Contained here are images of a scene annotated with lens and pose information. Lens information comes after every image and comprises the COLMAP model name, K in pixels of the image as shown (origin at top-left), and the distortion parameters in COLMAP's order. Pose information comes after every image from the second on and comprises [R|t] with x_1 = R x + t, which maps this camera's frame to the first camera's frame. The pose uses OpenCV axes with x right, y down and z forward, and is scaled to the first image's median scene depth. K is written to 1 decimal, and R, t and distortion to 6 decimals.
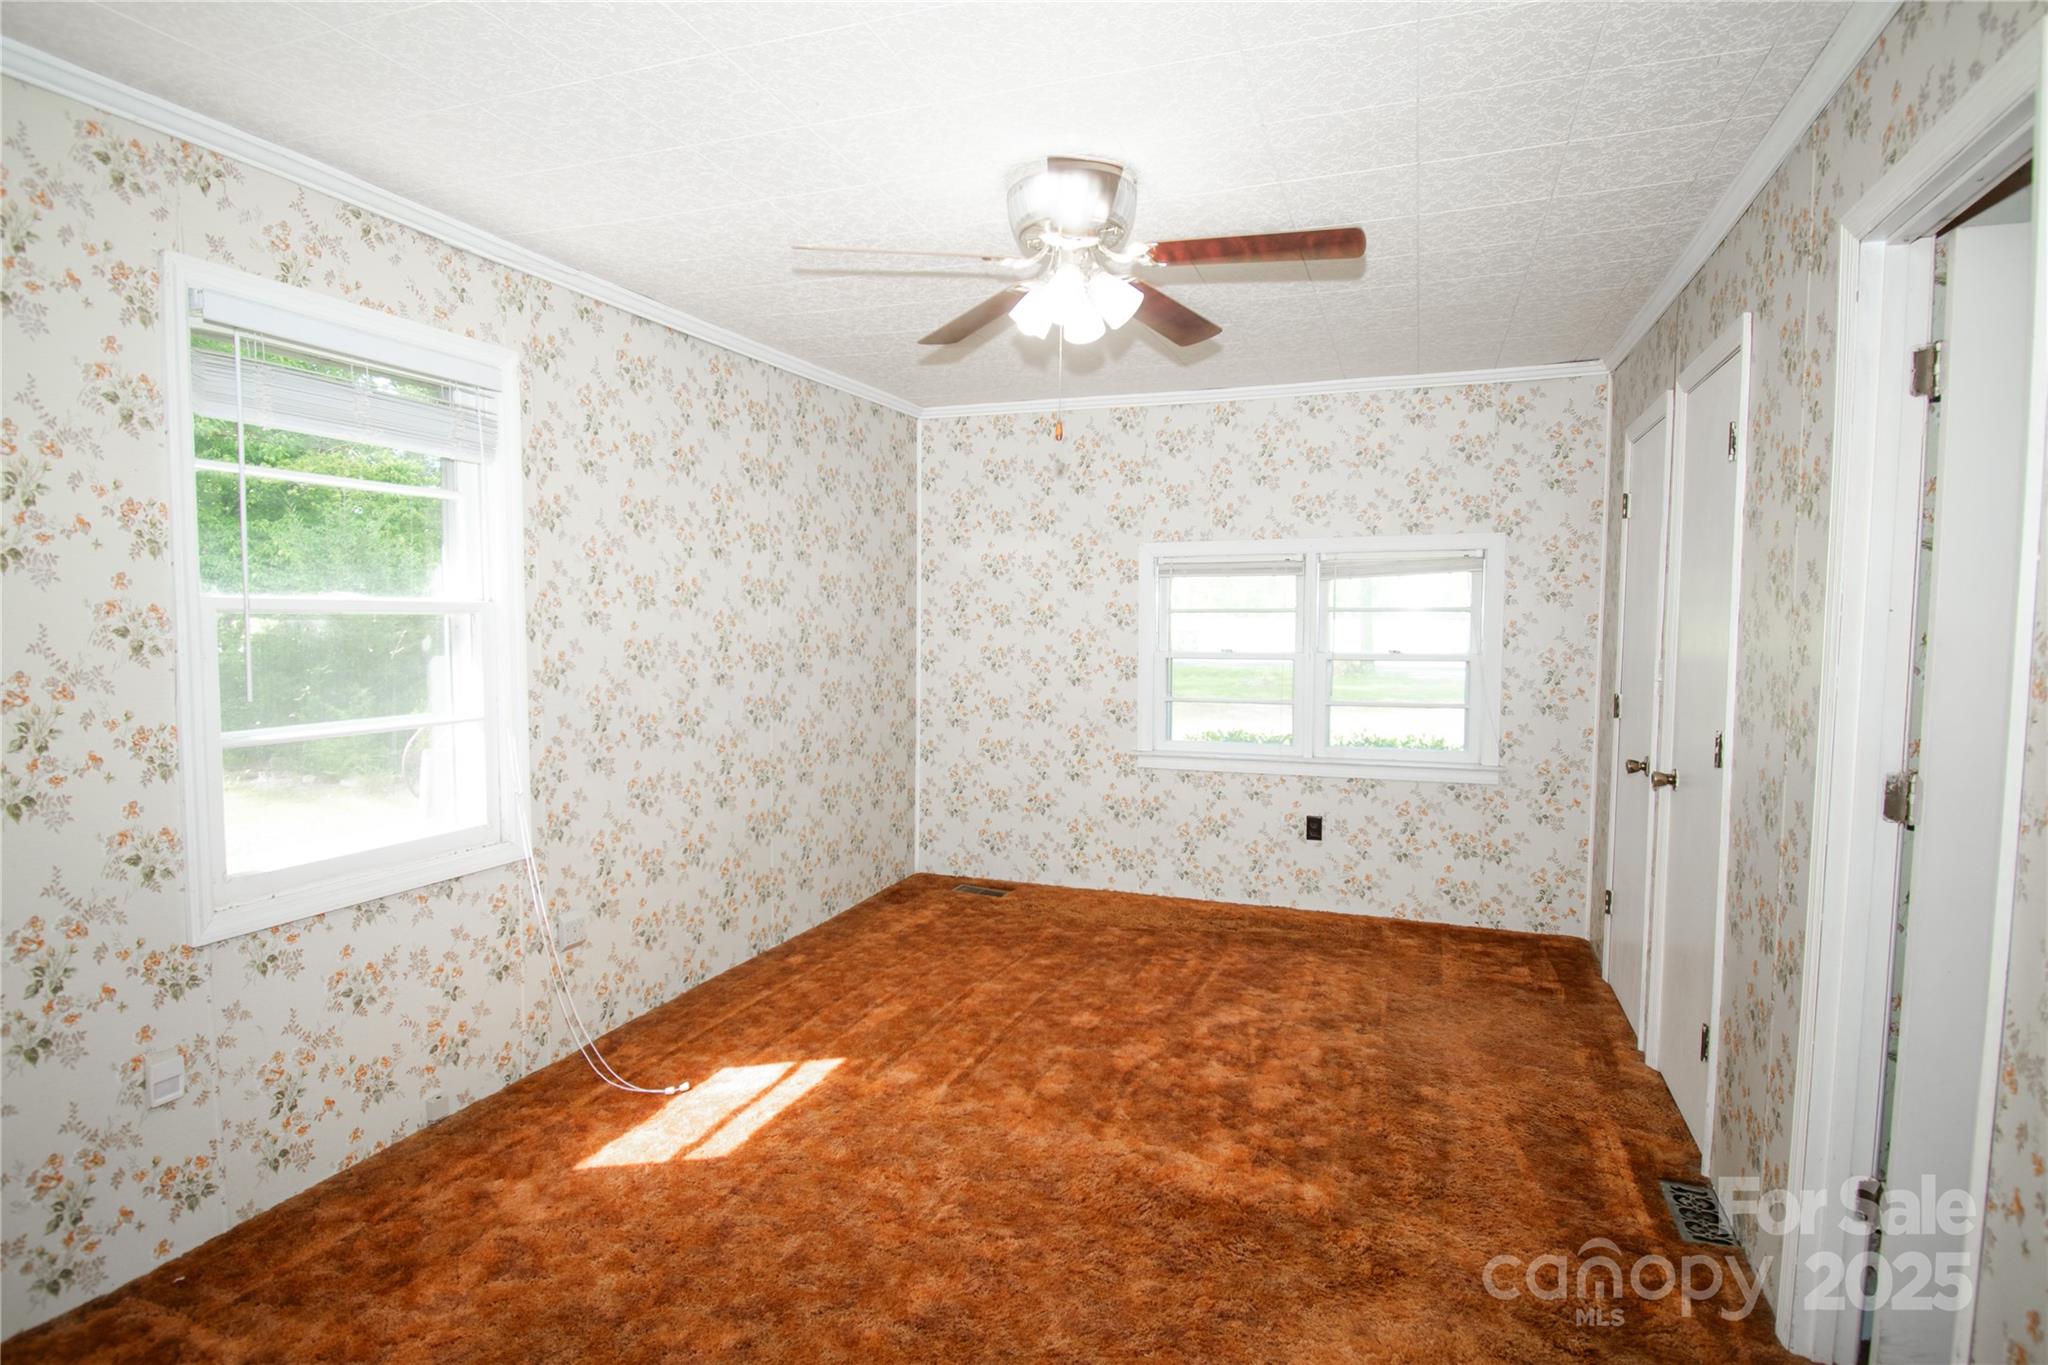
lens RADIAL K [[1065.5, 0, 1013.9], [0, 1065.5, 678.9], [0, 0, 1]] dist [0.009584, -0.022998]
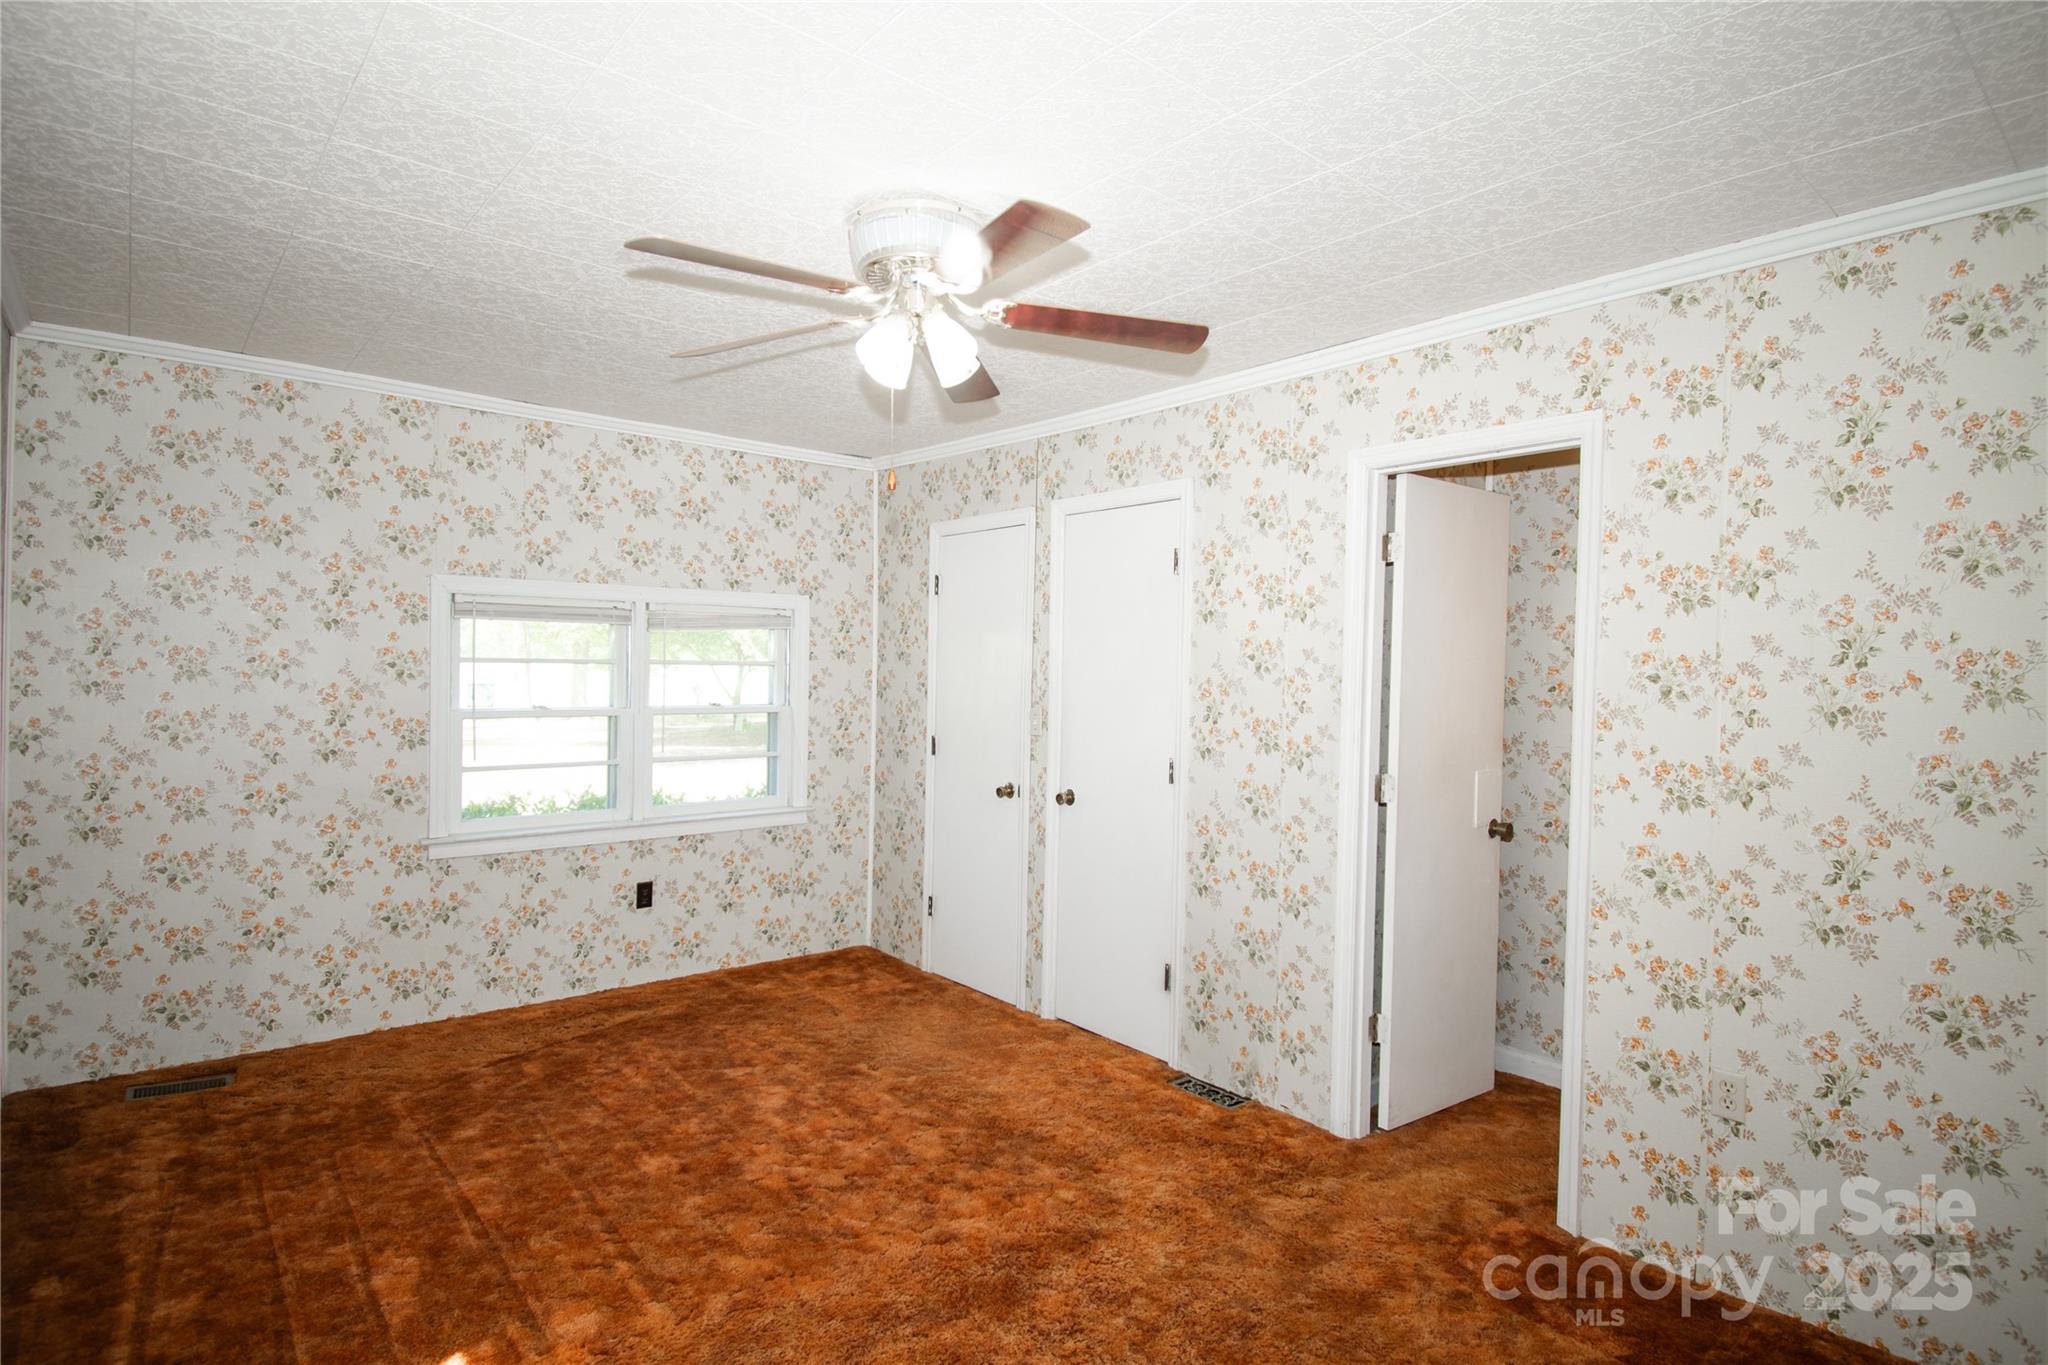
lens RADIAL K [[1065.5, 0, 1024.4], [0, 1065.5, 681.9], [0, 0, 1]] dist [0.009584, -0.022998]
pose [[0.482304, -0.005736, 0.875985, -0.387942], [0.035043, 0.999304, -0.012751, -0.024051], [-0.875303, 0.036848, 0.482170, 0.257006]]
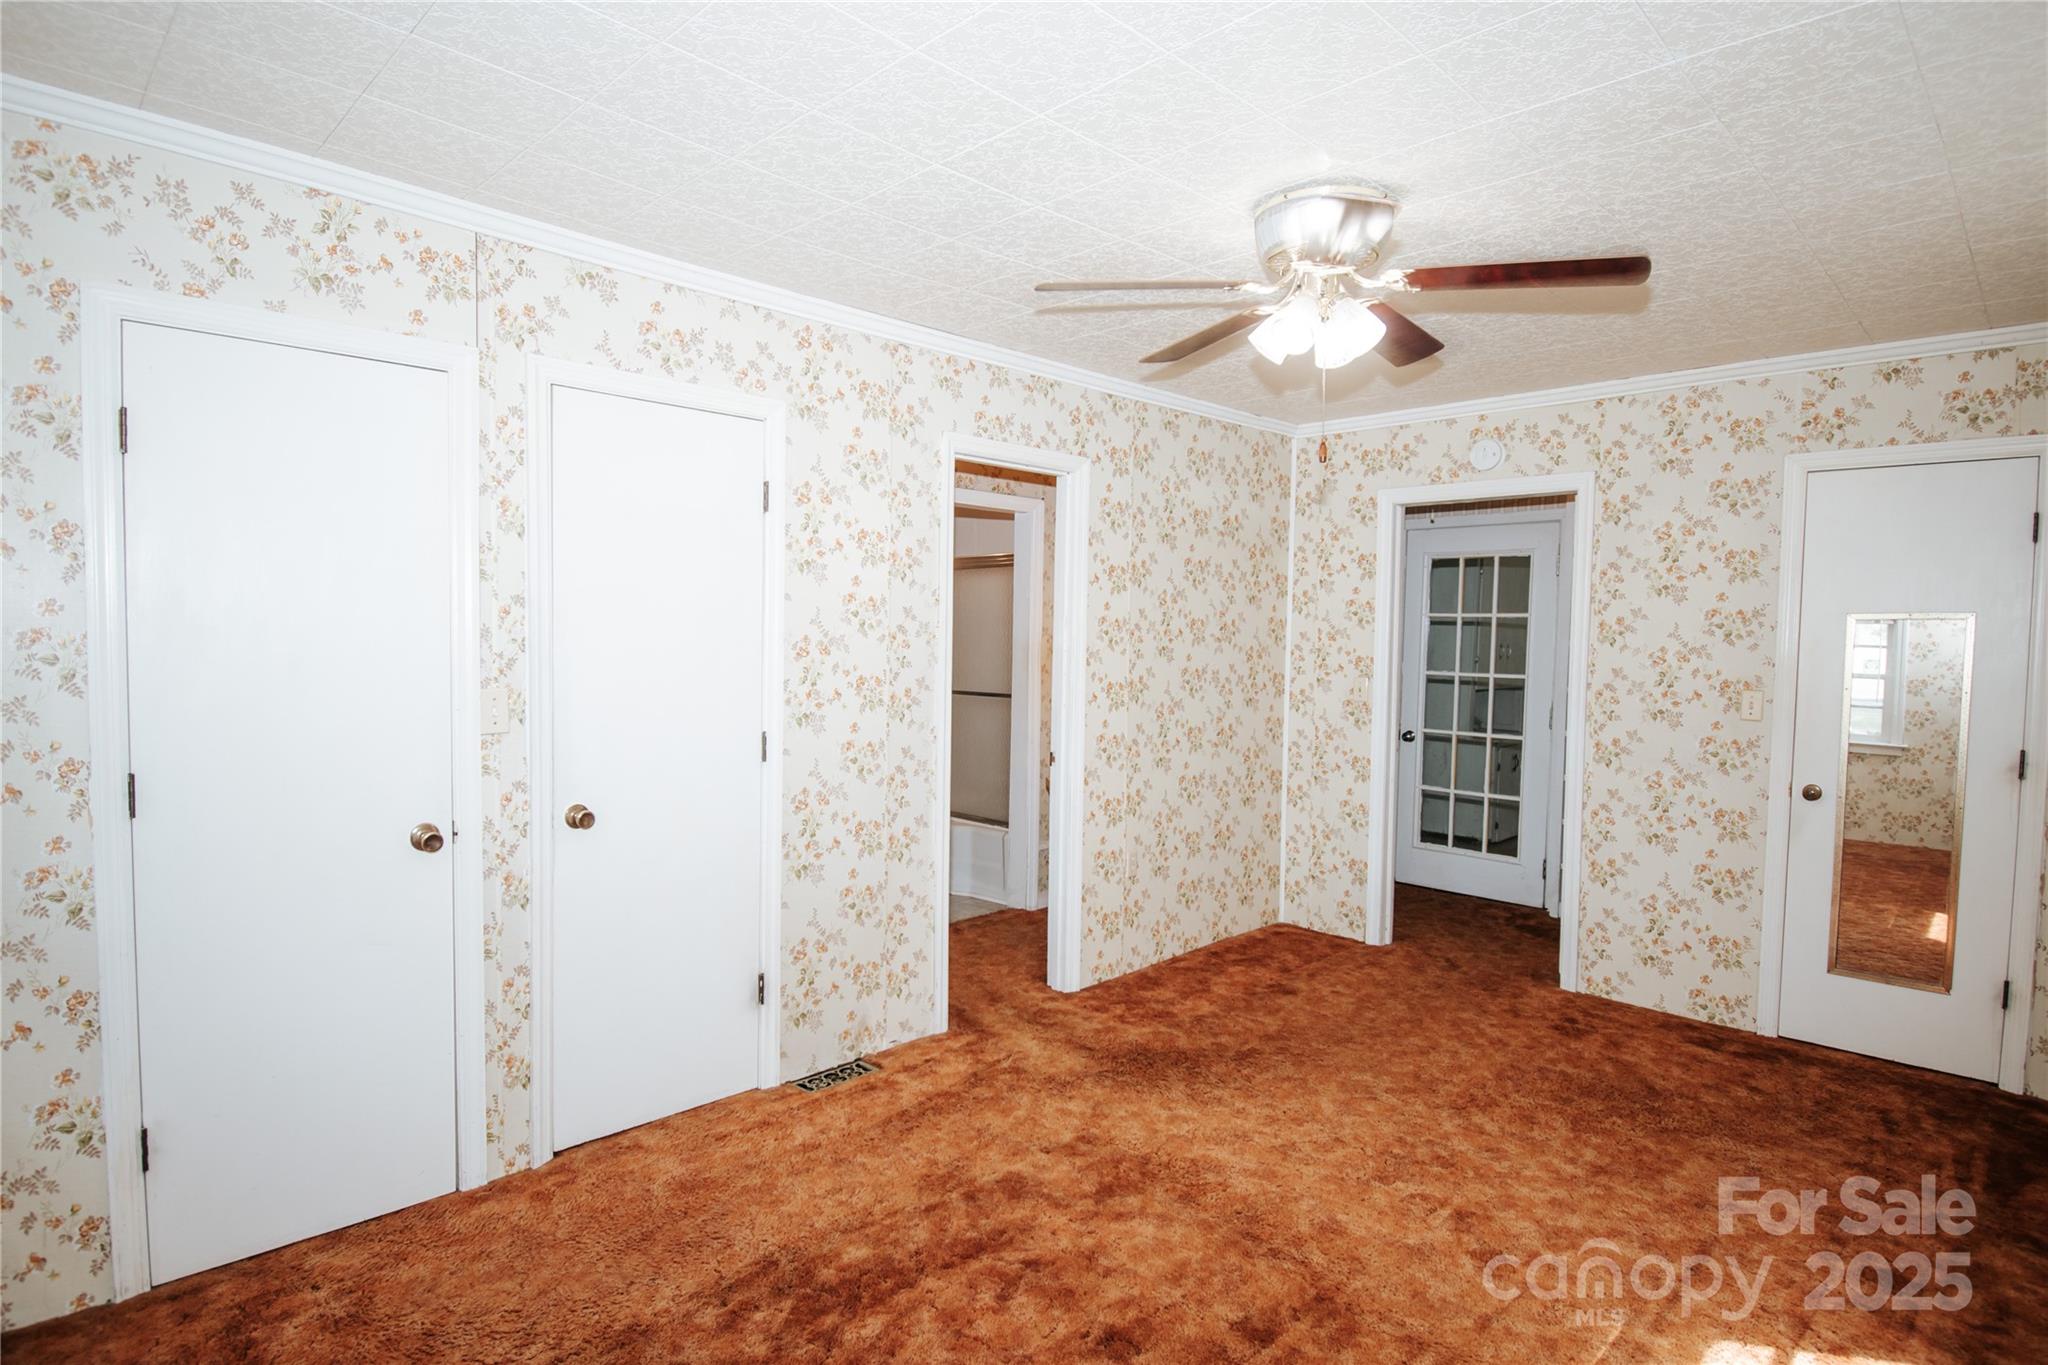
lens RADIAL K [[1065.5, 0, 1025.5], [0, 1065.5, 687.0], [0, 0, 1]] dist [0.009584, -0.022998]
pose [[-0.913427, -0.037245, 0.405295, -0.060494], [0.006268, 0.994399, 0.105509, -0.070660], [-0.406955, 0.098915, -0.908077, 1.081623]]
